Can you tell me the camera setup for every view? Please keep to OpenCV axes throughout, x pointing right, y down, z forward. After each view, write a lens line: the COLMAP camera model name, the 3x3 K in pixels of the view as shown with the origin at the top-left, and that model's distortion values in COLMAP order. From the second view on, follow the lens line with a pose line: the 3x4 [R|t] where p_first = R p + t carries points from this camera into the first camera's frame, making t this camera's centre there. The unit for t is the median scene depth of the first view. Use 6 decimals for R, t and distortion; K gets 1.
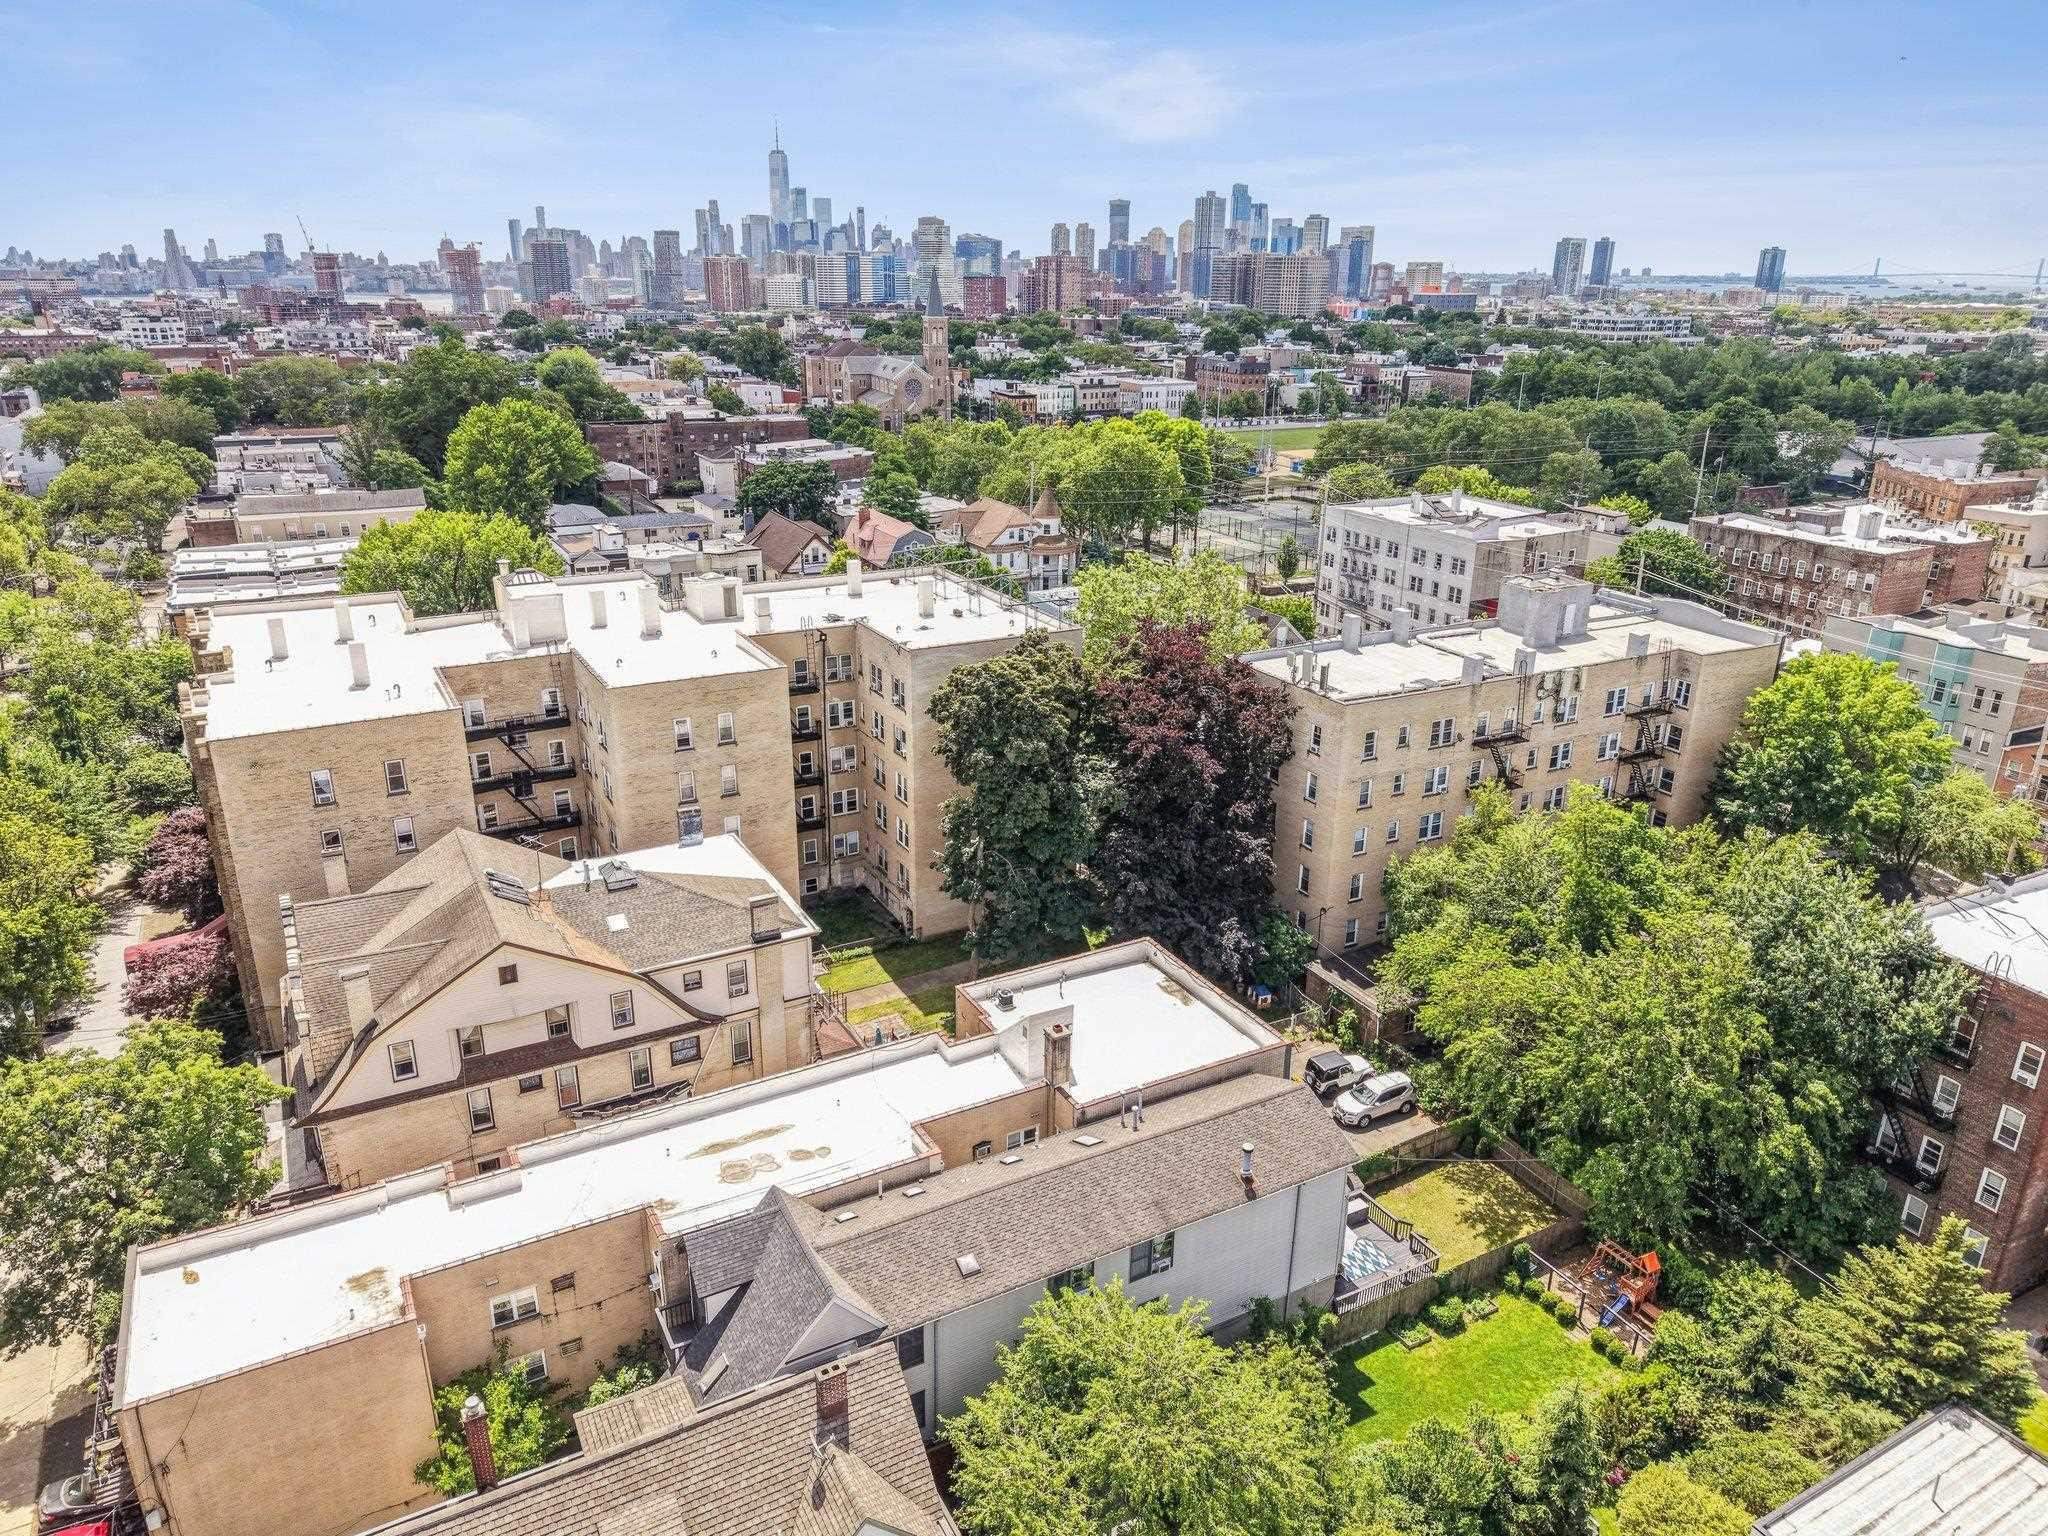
lens RADIAL K [[1390.6, 0, 1024.0], [0, 1390.6, 768.0], [0, 0, 1]] dist [0.053303, -0.000496]
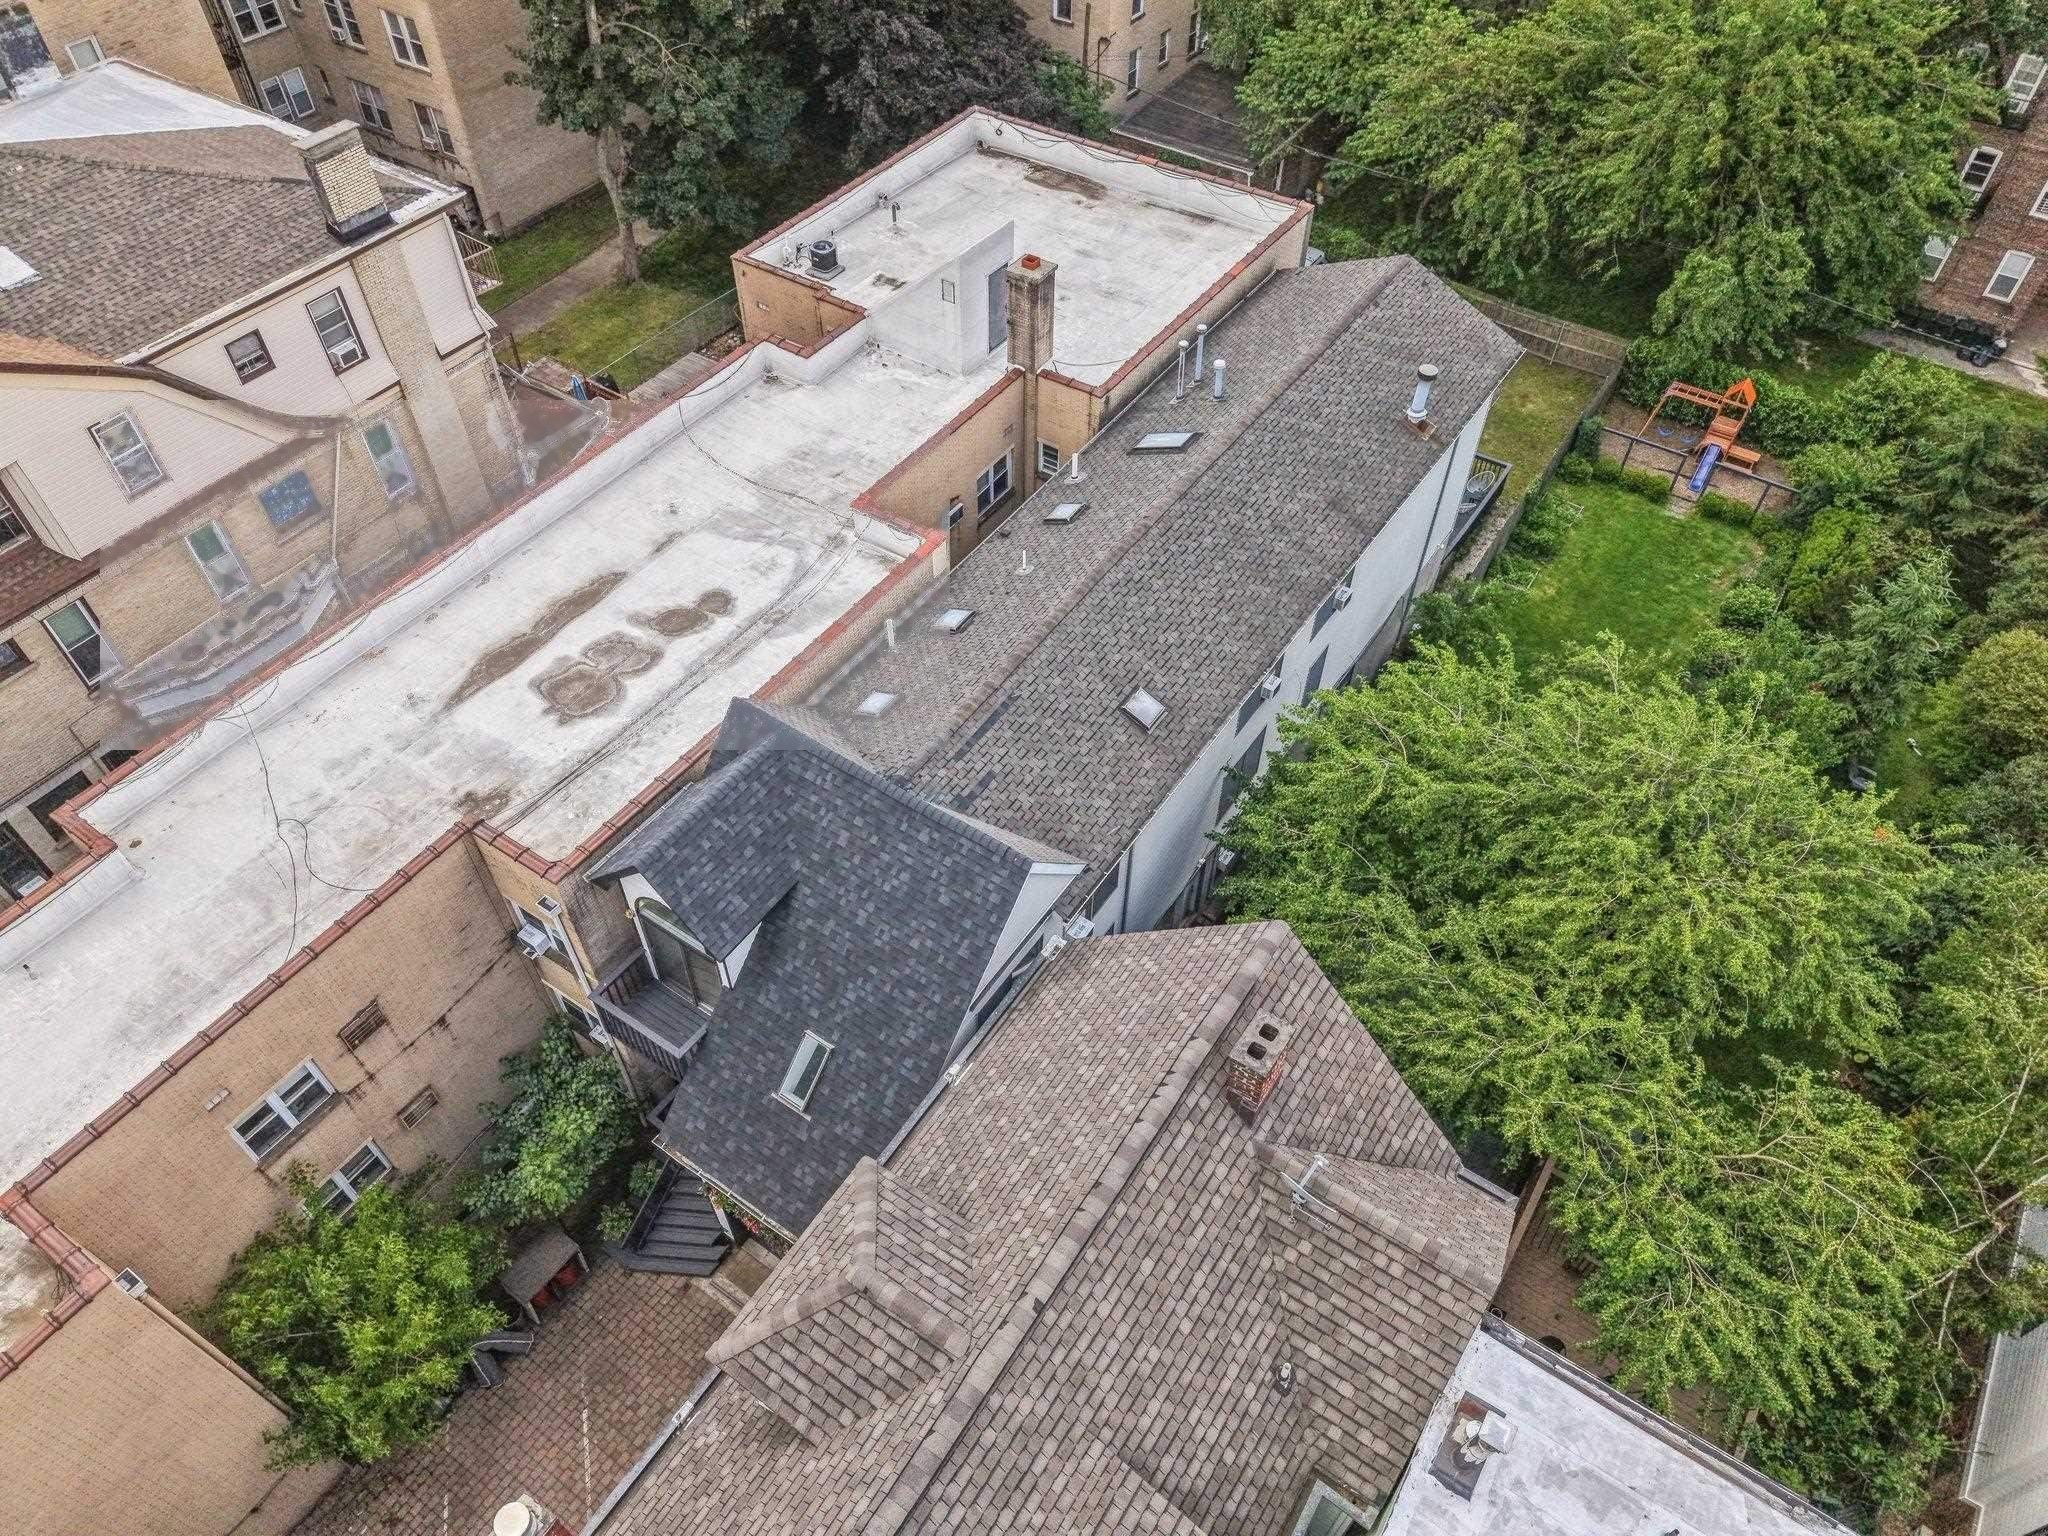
lens RADIAL K [[1378.8, 0, 1024.0], [0, 1378.8, 768.0], [0, 0, 1]] dist [-0.006055, -0.003857]
pose [[0.875388, -0.353608, 0.329633, -0.211767], [0.157815, 0.853551, 0.496533, 0.084230], [-0.456936, -0.382638, 0.802993, 0.469686]]
